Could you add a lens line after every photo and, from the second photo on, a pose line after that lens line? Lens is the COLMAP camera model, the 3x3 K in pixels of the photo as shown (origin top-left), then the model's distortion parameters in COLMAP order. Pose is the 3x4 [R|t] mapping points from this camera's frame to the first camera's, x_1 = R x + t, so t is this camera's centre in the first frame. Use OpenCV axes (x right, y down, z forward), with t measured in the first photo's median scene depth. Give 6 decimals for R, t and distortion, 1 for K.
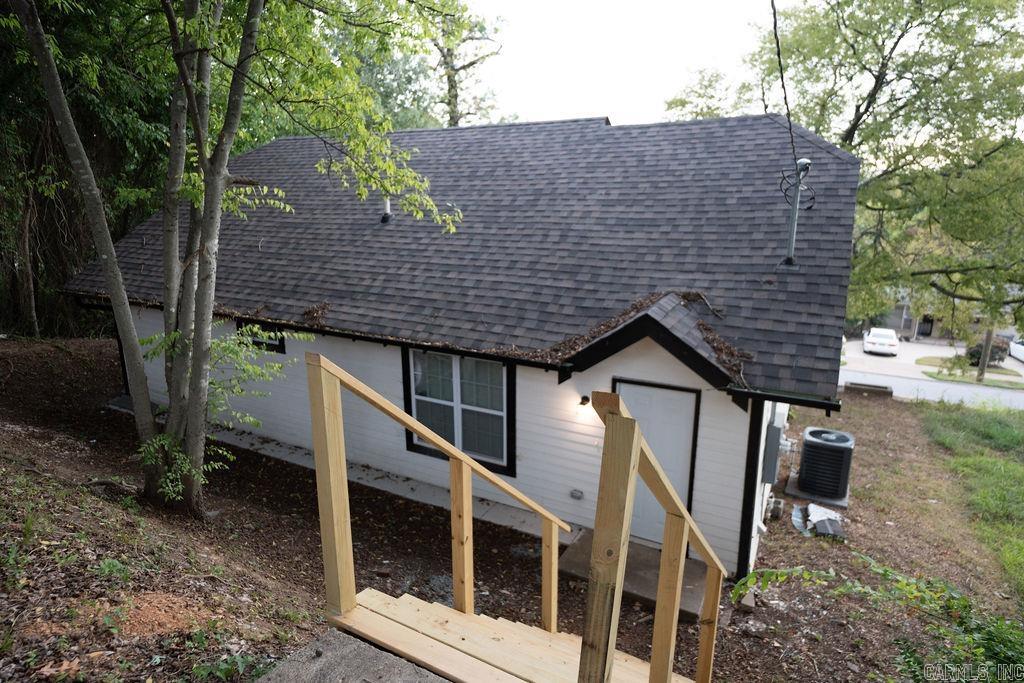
lens RADIAL K [[561.5, 0, 512.0], [0, 561.5, 341.5], [0, 0, 1]] dist [0.000215, -0.000134]
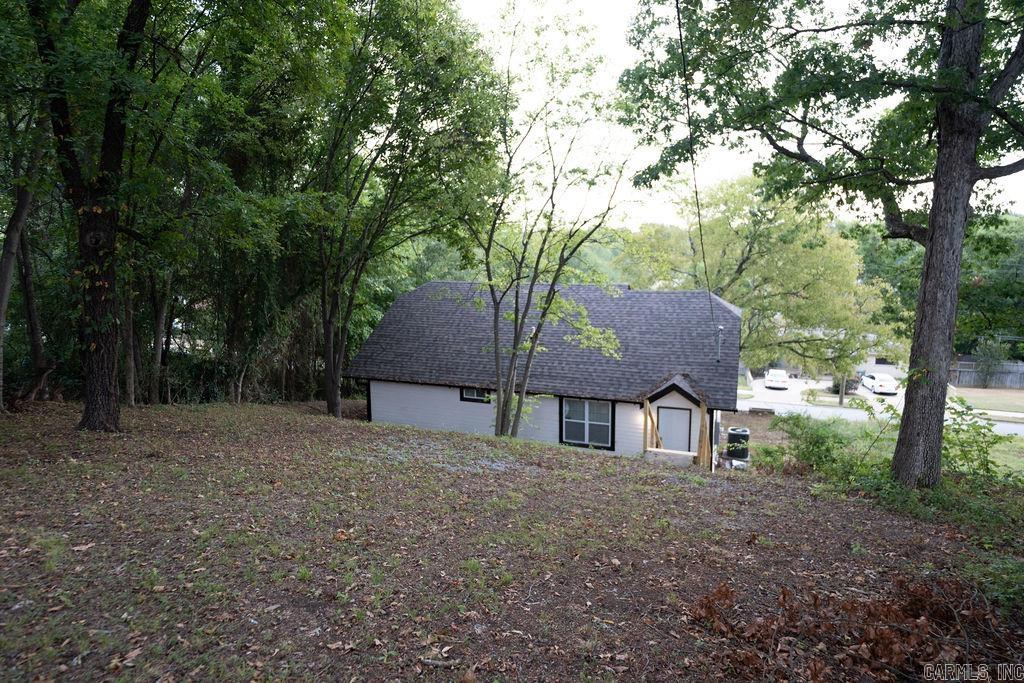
lens RADIAL K [[544.4, 0, 512.0], [0, 544.4, 341.5], [0, 0, 1]] dist [0.000740, -0.000030]
pose [[0.993048, -0.031111, 0.113527, -0.654755], [0.040422, 0.995922, -0.080653, -0.050187], [-0.110555, 0.084682, 0.990256, -1.243167]]
